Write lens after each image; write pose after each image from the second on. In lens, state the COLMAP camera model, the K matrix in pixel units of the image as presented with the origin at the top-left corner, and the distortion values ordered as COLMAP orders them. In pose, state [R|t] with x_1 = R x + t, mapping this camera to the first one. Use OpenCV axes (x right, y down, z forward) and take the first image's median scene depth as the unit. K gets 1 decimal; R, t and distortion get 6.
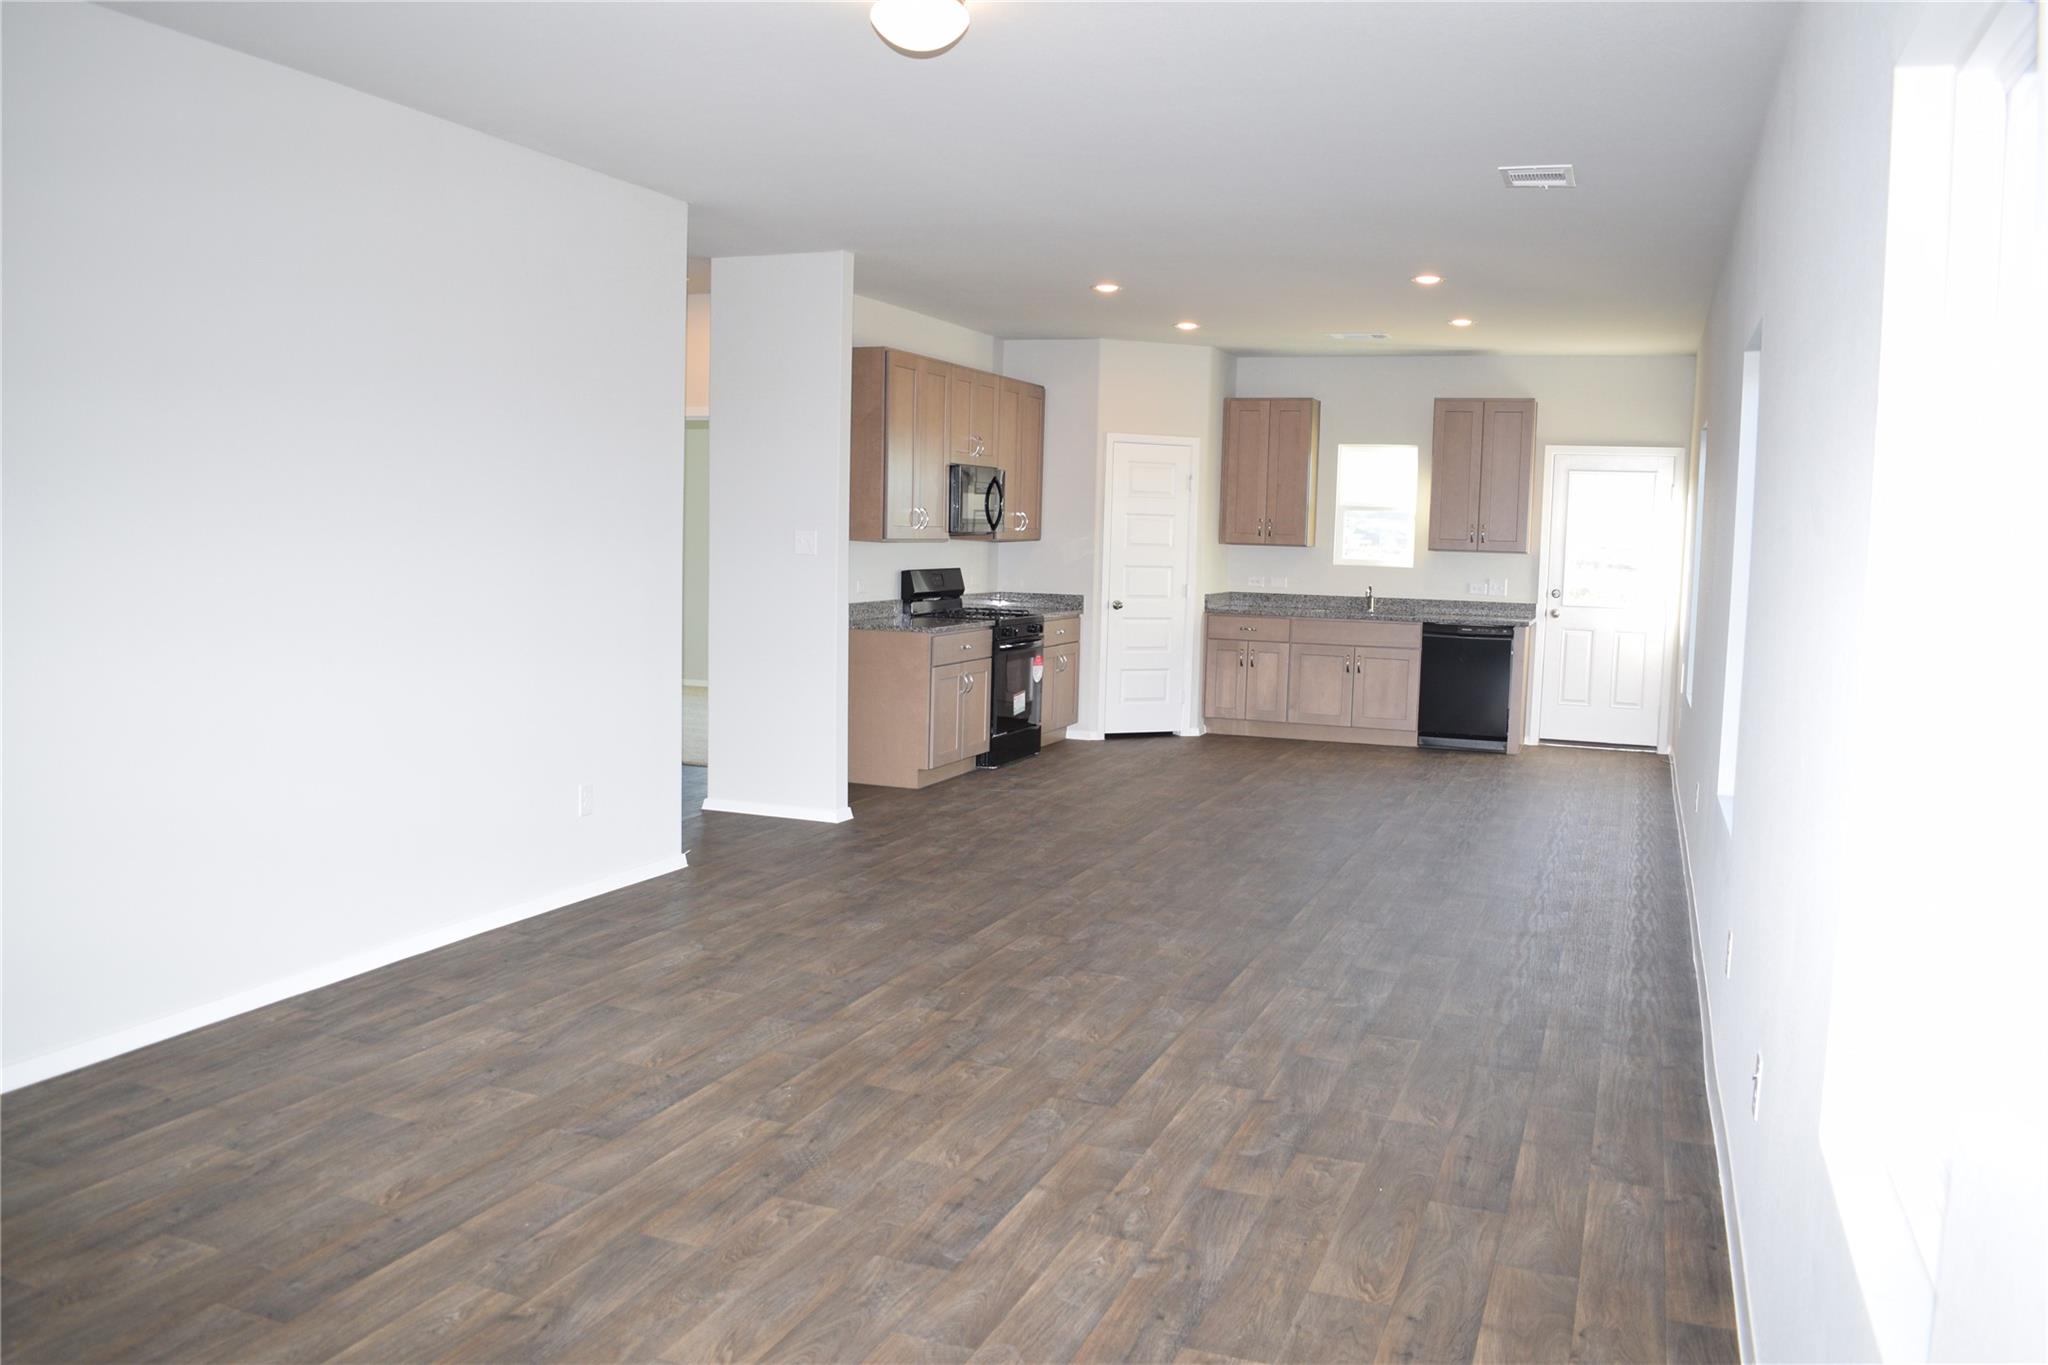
lens RADIAL K [[1564.4, 0, 1024.0], [0, 1564.4, 682.5], [0, 0, 1]] dist [-0.066766, 0.007880]
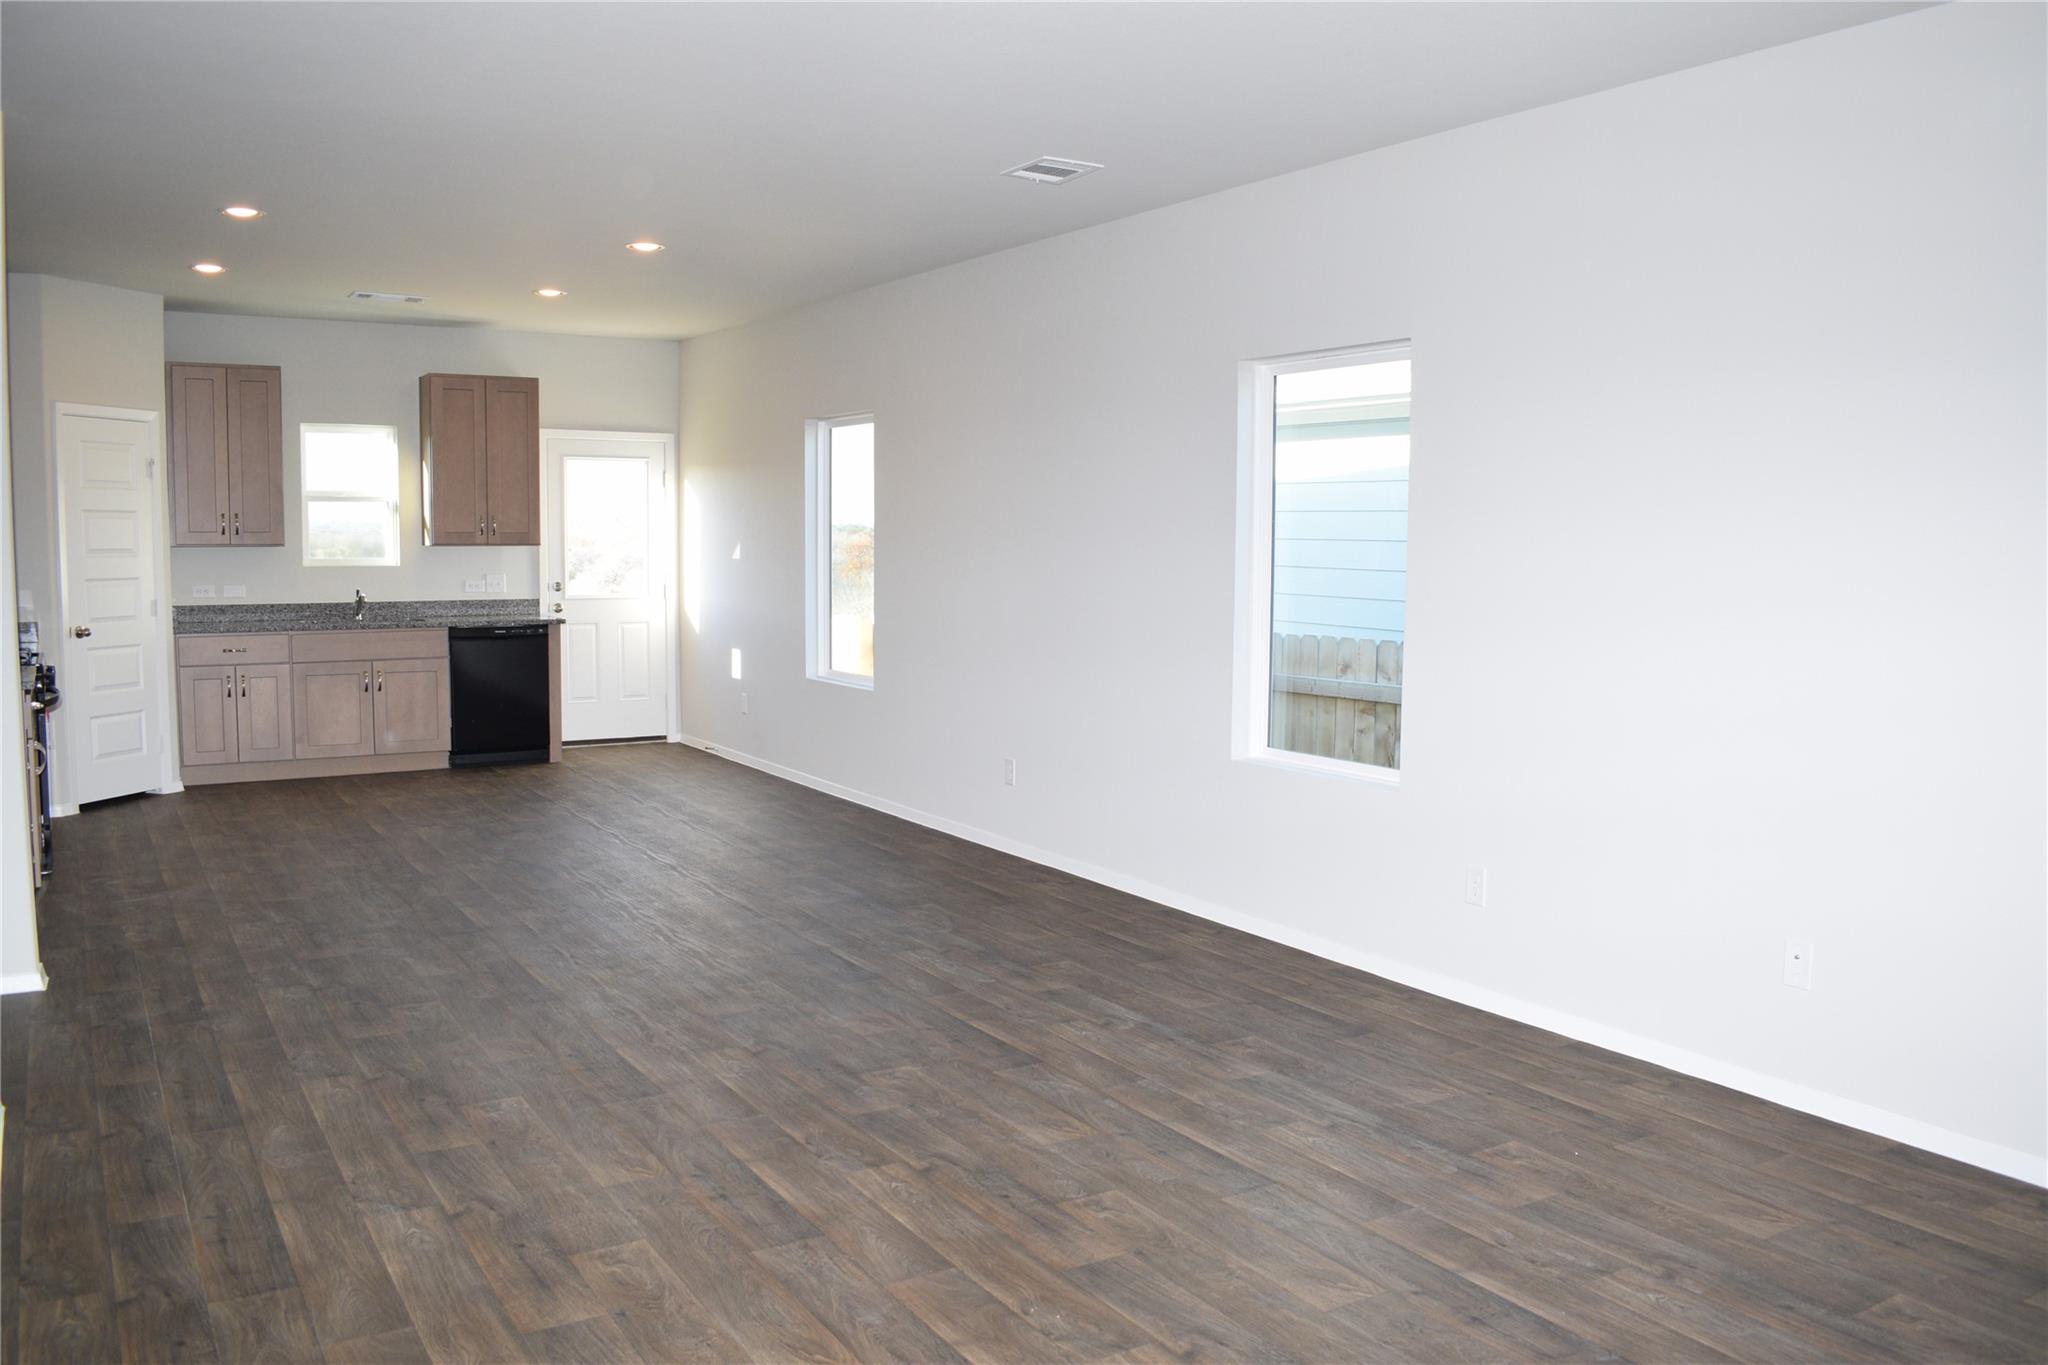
lens RADIAL K [[1605.9, 0, 1024.0], [0, 1605.9, 682.5], [0, 0, 1]] dist [-0.085320, -0.000241]
pose [[0.614560, -0.092544, 0.783423, -0.511502], [0.085461, 0.995061, 0.050504, -0.050634], [-0.784227, 0.035915, 0.619434, 0.383186]]
